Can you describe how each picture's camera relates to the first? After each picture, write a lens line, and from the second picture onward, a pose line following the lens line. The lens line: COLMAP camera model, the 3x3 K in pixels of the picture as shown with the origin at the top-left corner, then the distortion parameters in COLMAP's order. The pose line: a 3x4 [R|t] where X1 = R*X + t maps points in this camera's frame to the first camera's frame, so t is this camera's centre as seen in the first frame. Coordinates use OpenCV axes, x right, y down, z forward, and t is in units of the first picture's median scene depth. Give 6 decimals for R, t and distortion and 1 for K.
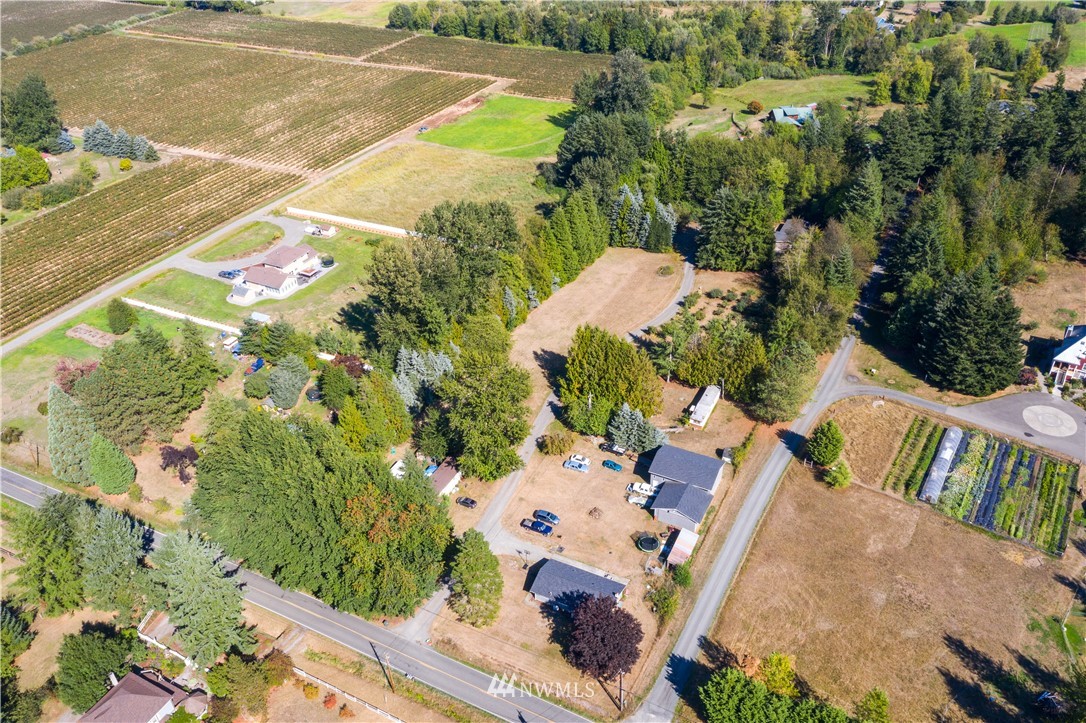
lens RADIAL K [[852.0, 0, 543.8], [0, 852.0, 357.8], [0, 0, 1]] dist [-0.016149, 0.001437]
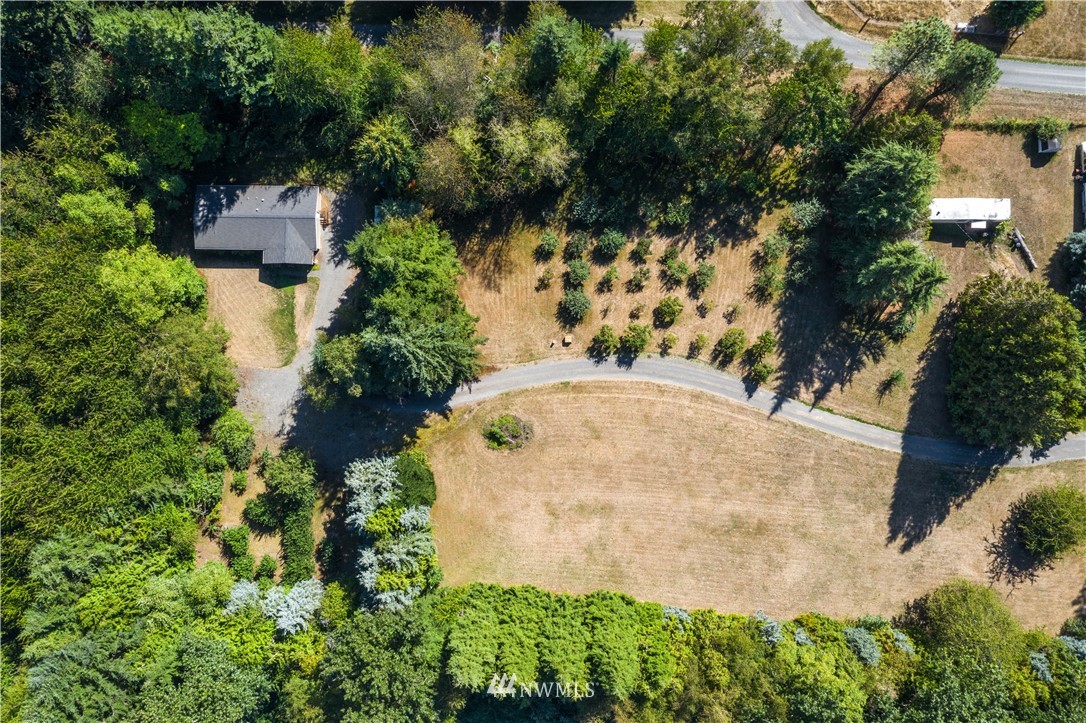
lens RADIAL K [[852.0, 0, 541.5], [0, 852.0, 367.0], [0, 0, 1]] dist [-0.016149, 0.001437]
pose [[-0.434922, -0.898806, 0.054683, 0.144819], [0.543886, -0.213811, 0.811463, -0.480724], [-0.717657, 0.382665, 0.581839, 0.711088]]
